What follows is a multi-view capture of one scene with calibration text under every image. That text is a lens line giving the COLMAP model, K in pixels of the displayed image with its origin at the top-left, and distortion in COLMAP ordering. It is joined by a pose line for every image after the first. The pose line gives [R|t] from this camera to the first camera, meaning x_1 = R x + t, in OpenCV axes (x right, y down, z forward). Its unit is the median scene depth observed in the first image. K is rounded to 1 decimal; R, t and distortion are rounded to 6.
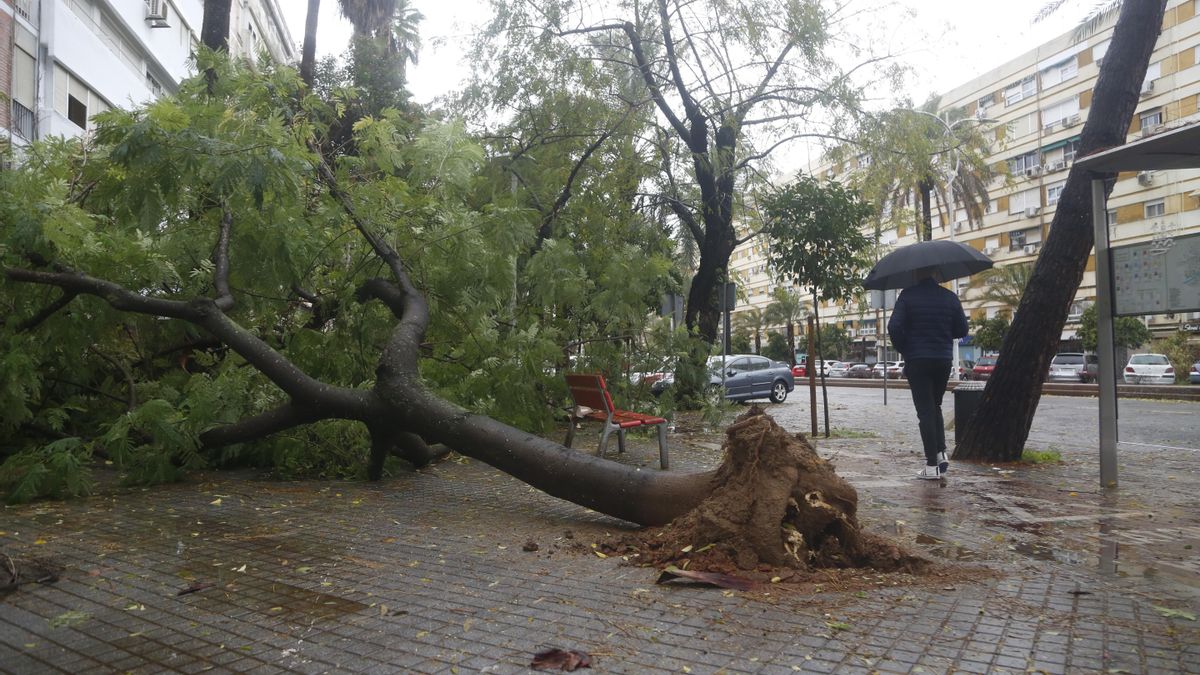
lens RADIAL K [[812.8, 0, 601.6], [0, 812.8, 335.5], [0, 0, 1]] dist [-0.094222, 0.039178]
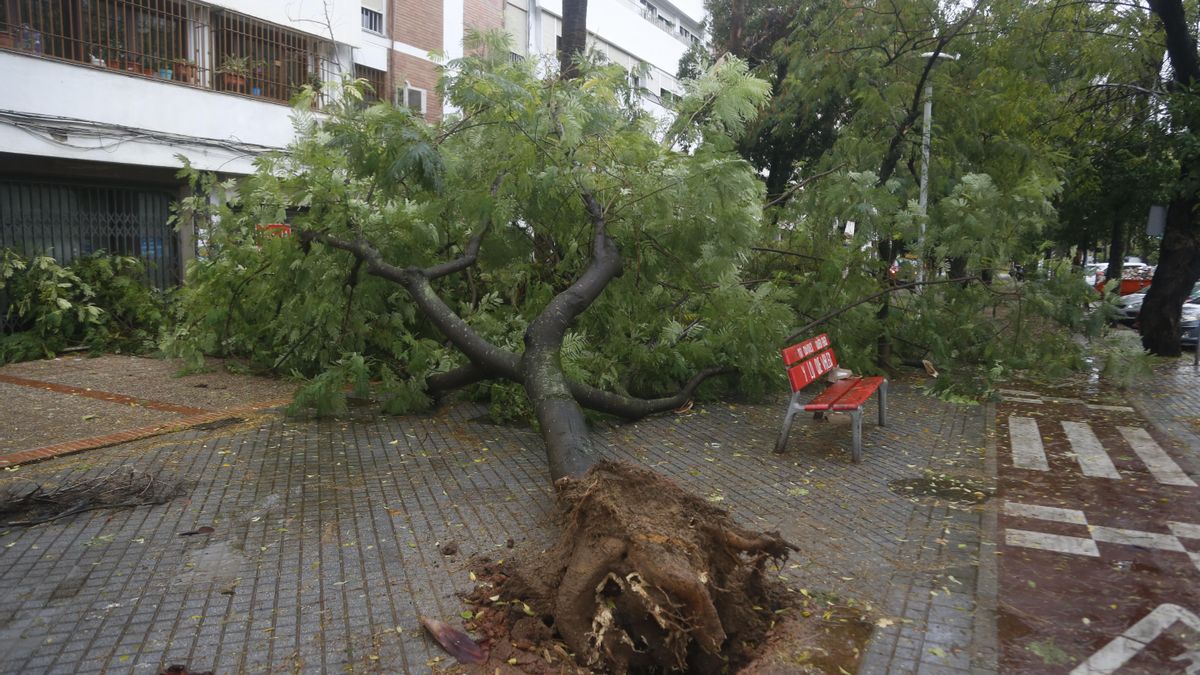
lens RADIAL K [[812.8, 0, 595.3], [0, 812.8, 343.9], [0, 0, 1]] dist [-0.094222, 0.039178]
pose [[0.790683, 0.081378, -0.606793, 0.462348], [0.007714, 0.989724, 0.142785, -0.106332], [0.612177, -0.117579, 0.781930, 0.213427]]
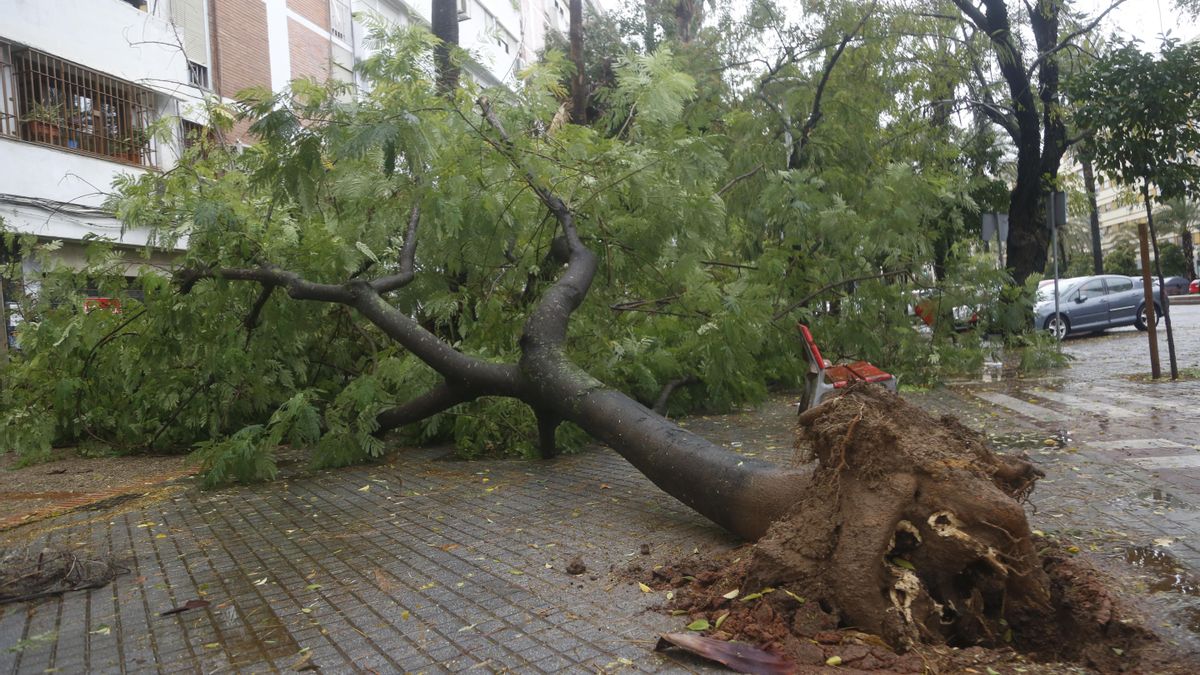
lens RADIAL K [[812.8, 0, 599.2], [0, 812.8, 343.5], [0, 0, 1]] dist [-0.094222, 0.039178]
pose [[0.909059, -0.058834, -0.412492, 0.180938], [0.090350, 0.994260, 0.057303, 0.001090], [0.406753, -0.089361, 0.909157, 0.210636]]
